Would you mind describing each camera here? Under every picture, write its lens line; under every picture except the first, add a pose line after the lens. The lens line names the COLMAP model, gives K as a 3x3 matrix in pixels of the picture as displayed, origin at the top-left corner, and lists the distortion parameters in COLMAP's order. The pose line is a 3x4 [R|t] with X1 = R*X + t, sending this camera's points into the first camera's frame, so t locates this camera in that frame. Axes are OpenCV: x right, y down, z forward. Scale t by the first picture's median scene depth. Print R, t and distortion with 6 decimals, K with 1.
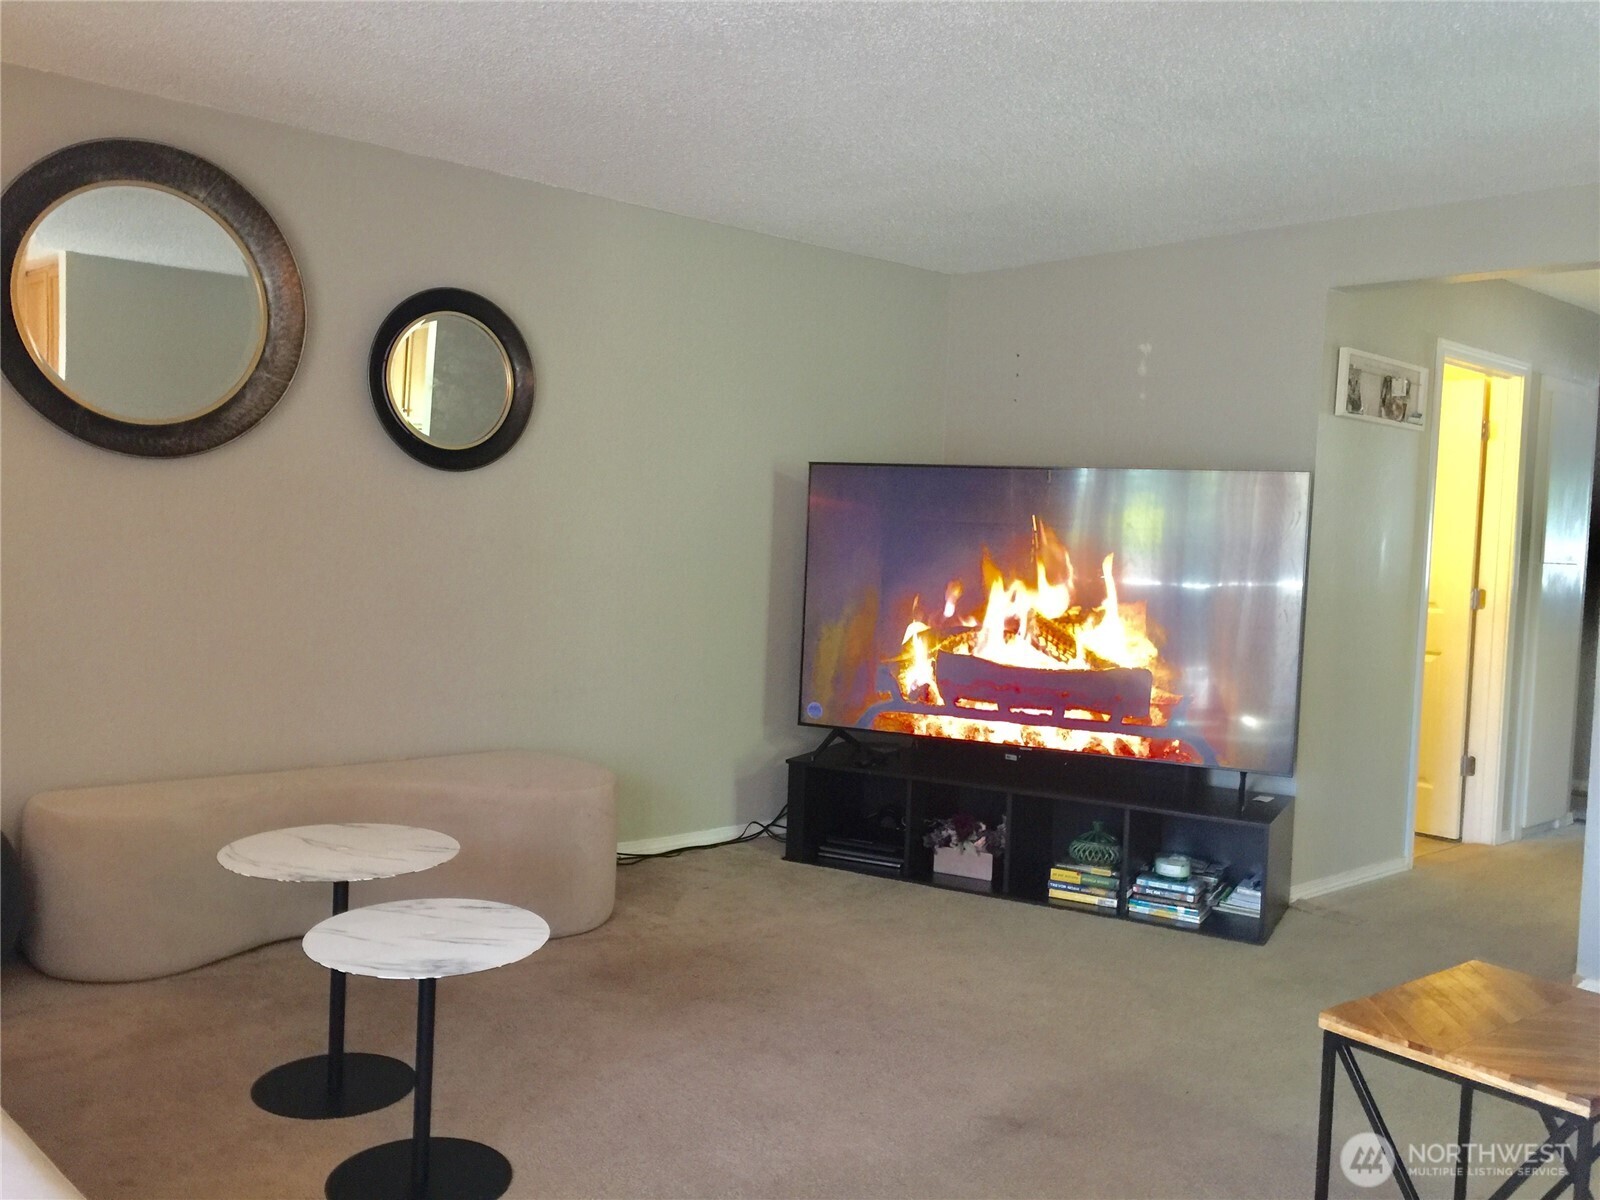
lens RADIAL K [[1358.6, 0, 799.2], [0, 1358.6, 602.5], [0, 0, 1]] dist [0.077311, -0.112240]
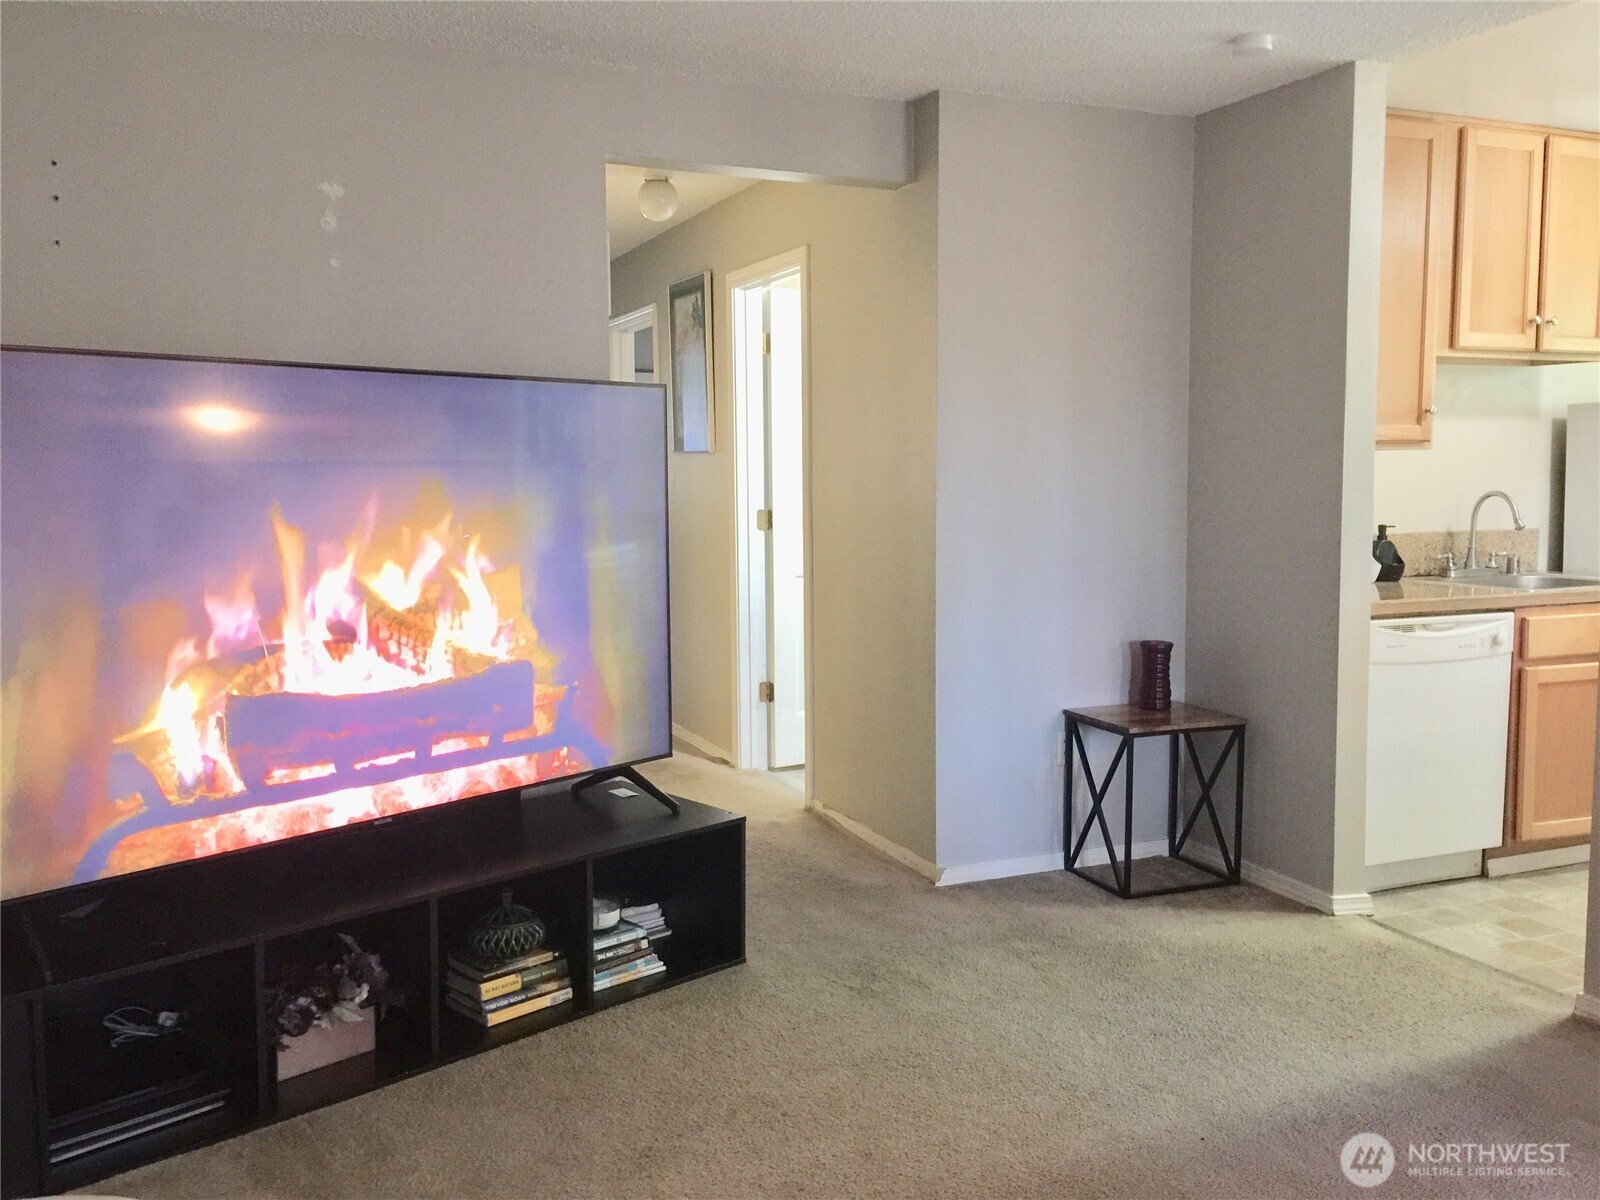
lens RADIAL K [[1358.6, 0, 791.7], [0, 1358.6, 589.6], [0, 0, 1]] dist [0.077311, -0.112240]
pose [[0.340499, -0.130540, 0.931139, -0.343667], [0.078352, 0.990810, 0.110254, -0.053005], [-0.936975, 0.035415, 0.347598, 0.607182]]
